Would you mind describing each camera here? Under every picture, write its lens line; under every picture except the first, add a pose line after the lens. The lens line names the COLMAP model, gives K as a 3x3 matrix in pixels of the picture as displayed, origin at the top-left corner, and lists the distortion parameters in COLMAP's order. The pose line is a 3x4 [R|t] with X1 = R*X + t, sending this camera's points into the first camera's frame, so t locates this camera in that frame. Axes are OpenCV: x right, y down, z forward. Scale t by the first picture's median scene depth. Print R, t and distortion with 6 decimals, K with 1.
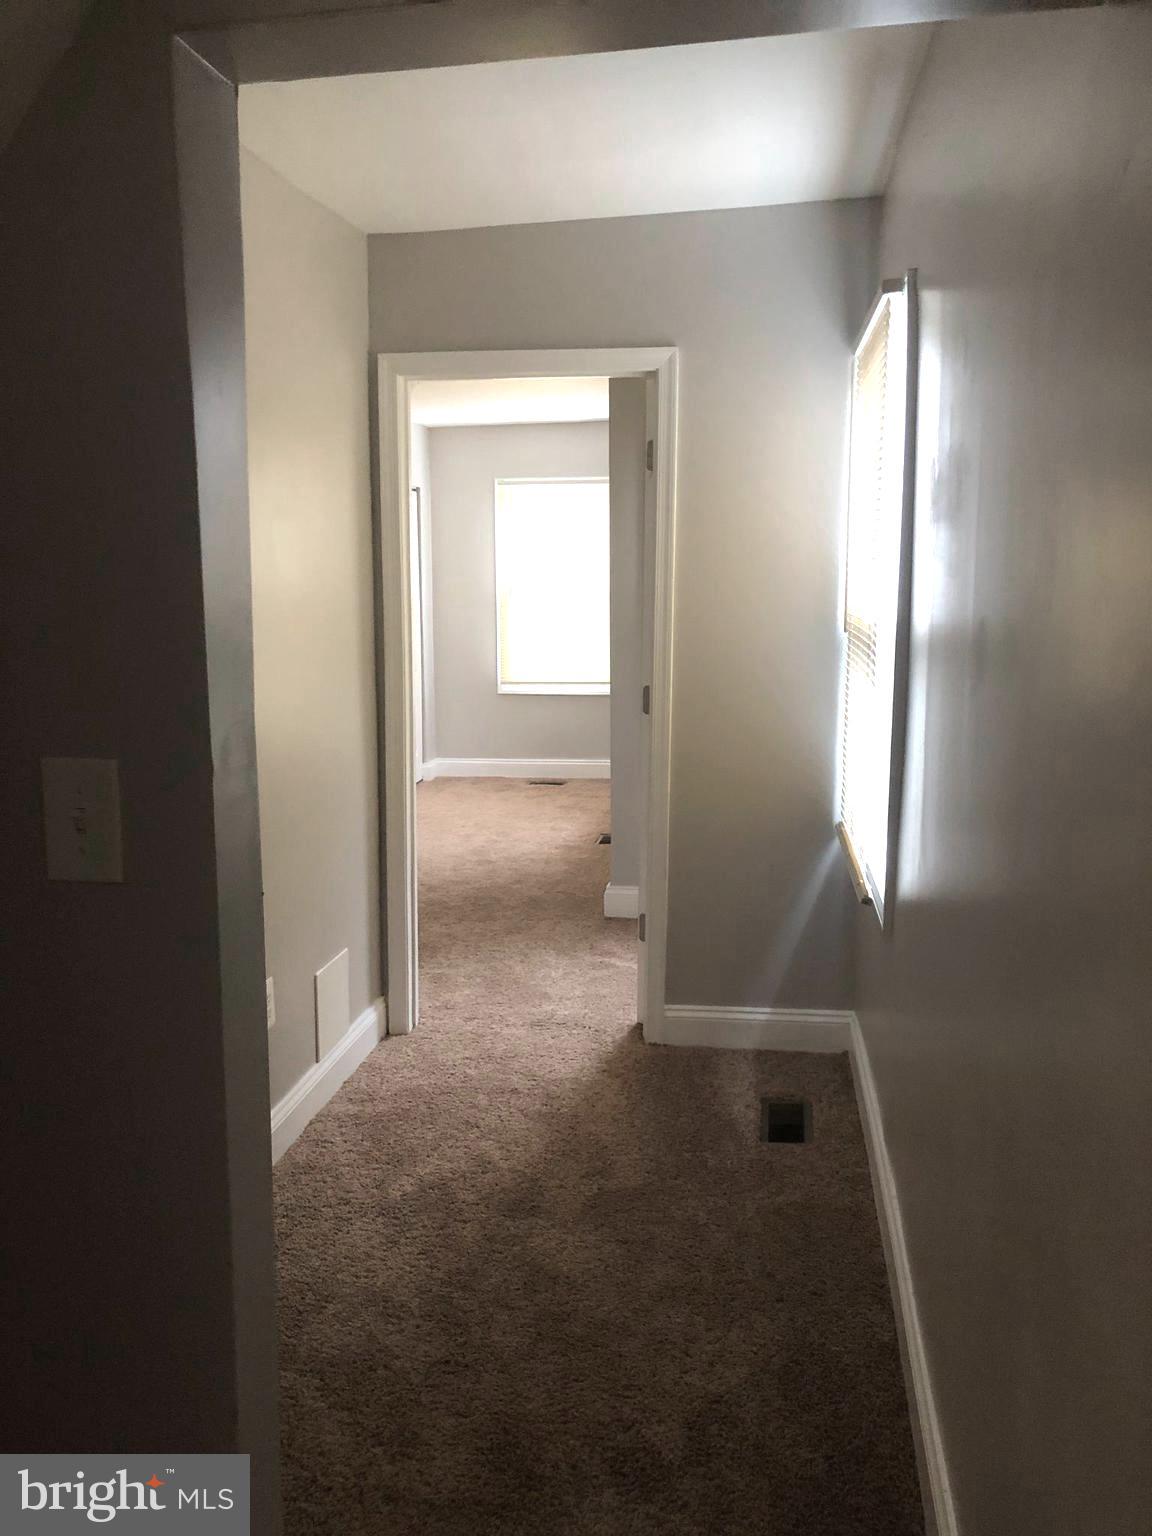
lens RADIAL K [[1278.4, 0, 576.0], [0, 1278.4, 768.0], [0, 0, 1]] dist [0.056833, -0.004000]
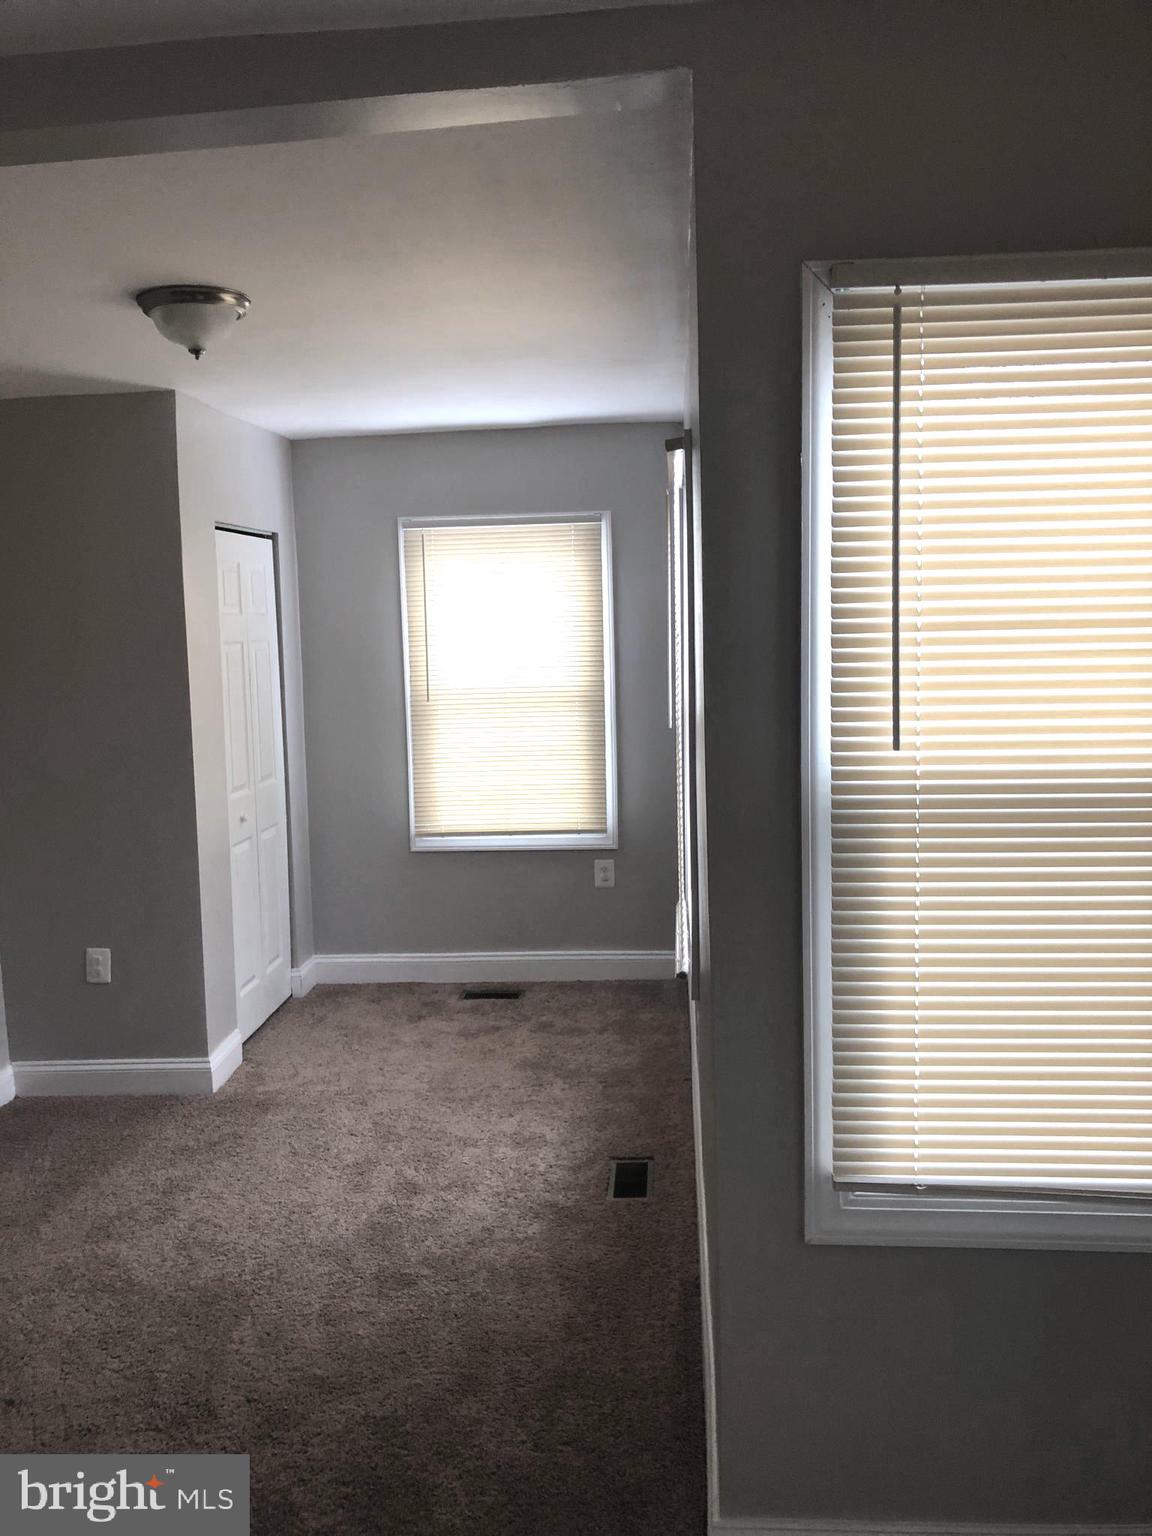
lens RADIAL K [[1278.4, 0, 576.0], [0, 1278.4, 768.0], [0, 0, 1]] dist [0.056833, -0.004000]
pose [[0.997284, -0.026022, 0.068900, -0.022901], [0.029405, 0.998388, -0.048548, -0.070195], [-0.067526, 0.050442, 0.996442, 0.374676]]
